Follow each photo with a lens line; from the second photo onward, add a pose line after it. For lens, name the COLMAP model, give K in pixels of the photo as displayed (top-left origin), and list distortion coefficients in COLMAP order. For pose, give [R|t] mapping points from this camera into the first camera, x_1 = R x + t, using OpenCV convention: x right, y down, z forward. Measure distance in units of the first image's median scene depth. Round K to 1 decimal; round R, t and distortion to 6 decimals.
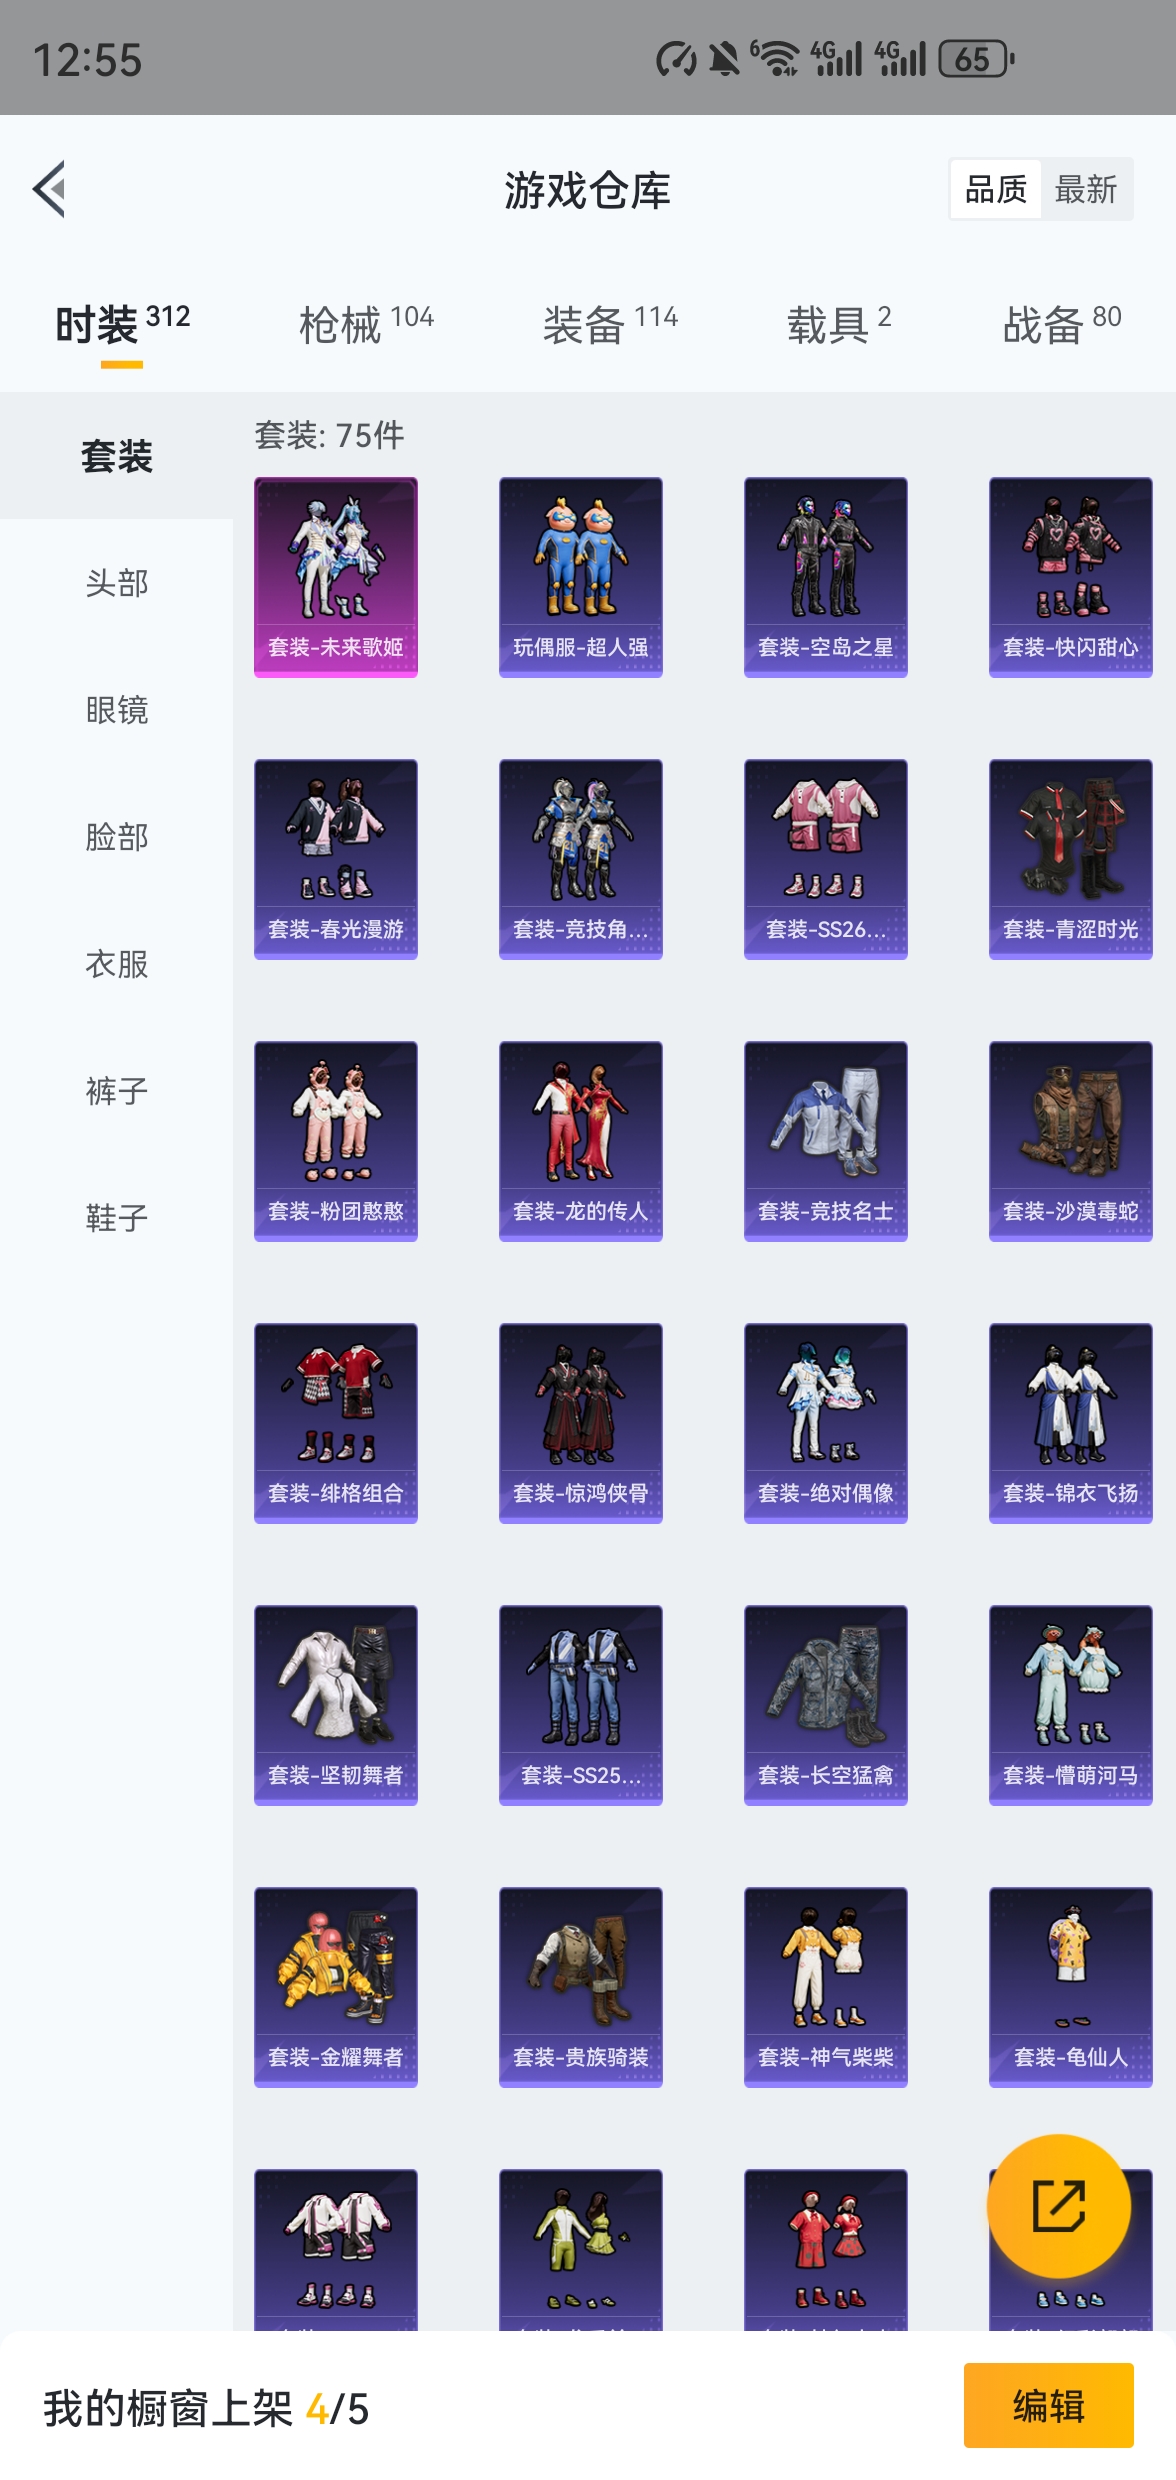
lens RADIAL K [[1160.5, 0, 587.7], [0, 1160.5, 1235.7], [0, 0, 1]] dist [0.000598, -0.001062]
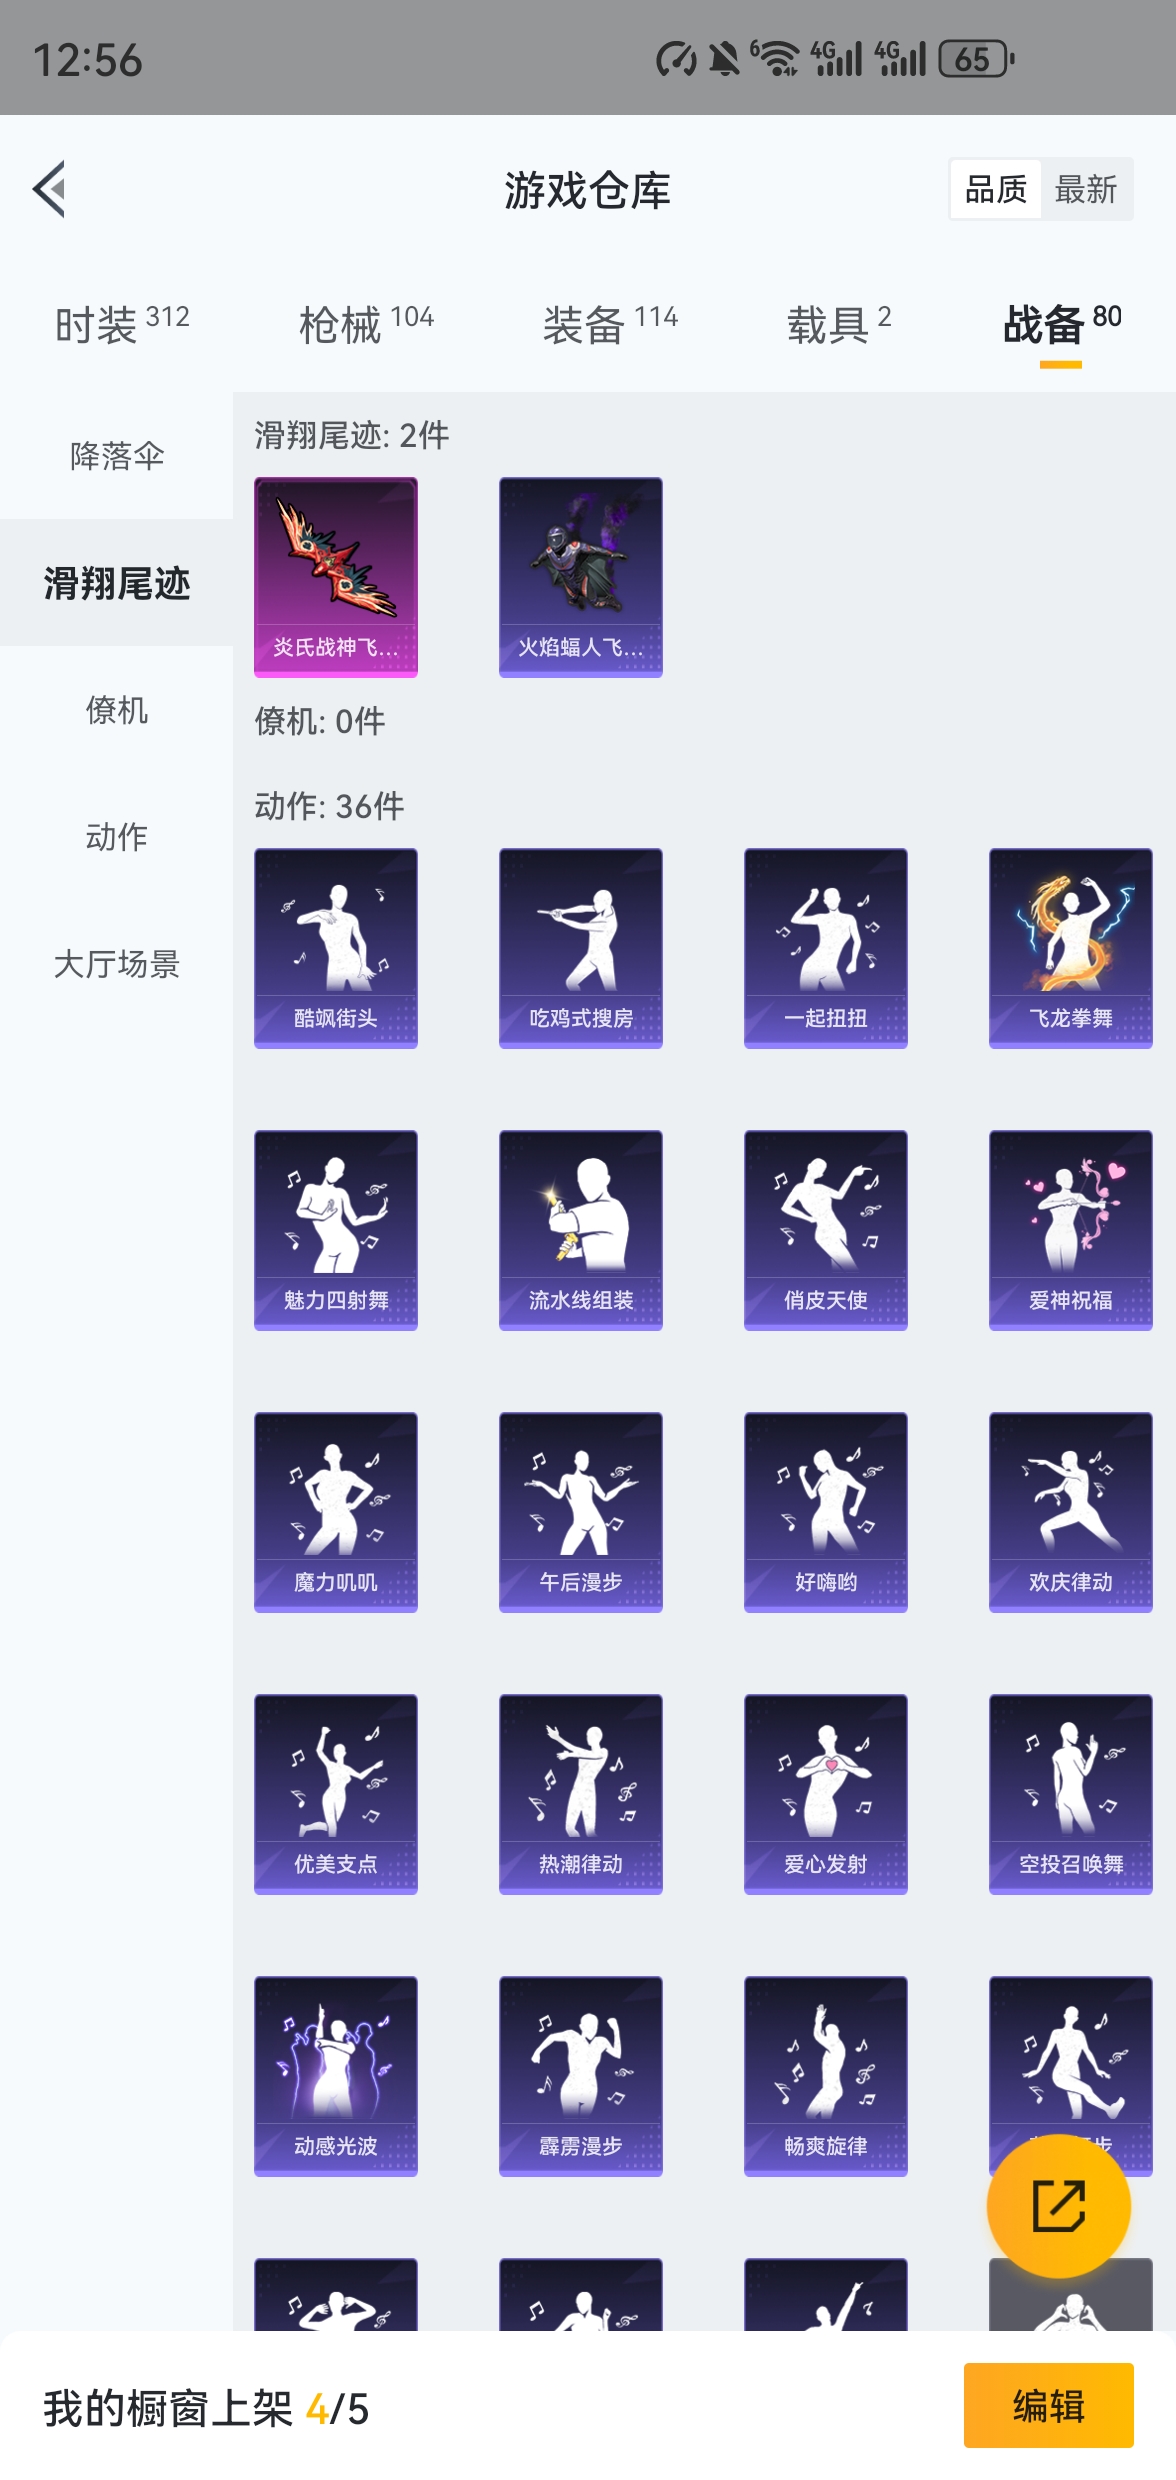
lens RADIAL K [[1160.5, 0, 589.2], [0, 1160.5, 937.8], [0, 0, 1]] dist [0.000598, -0.001062]
pose [[0.999999, 0.000082, 0.001465, -0.000104], [-0.000080, 0.999999, -0.001300, -0.356706], [-0.001465, 0.001300, 0.999998, -0.000173]]
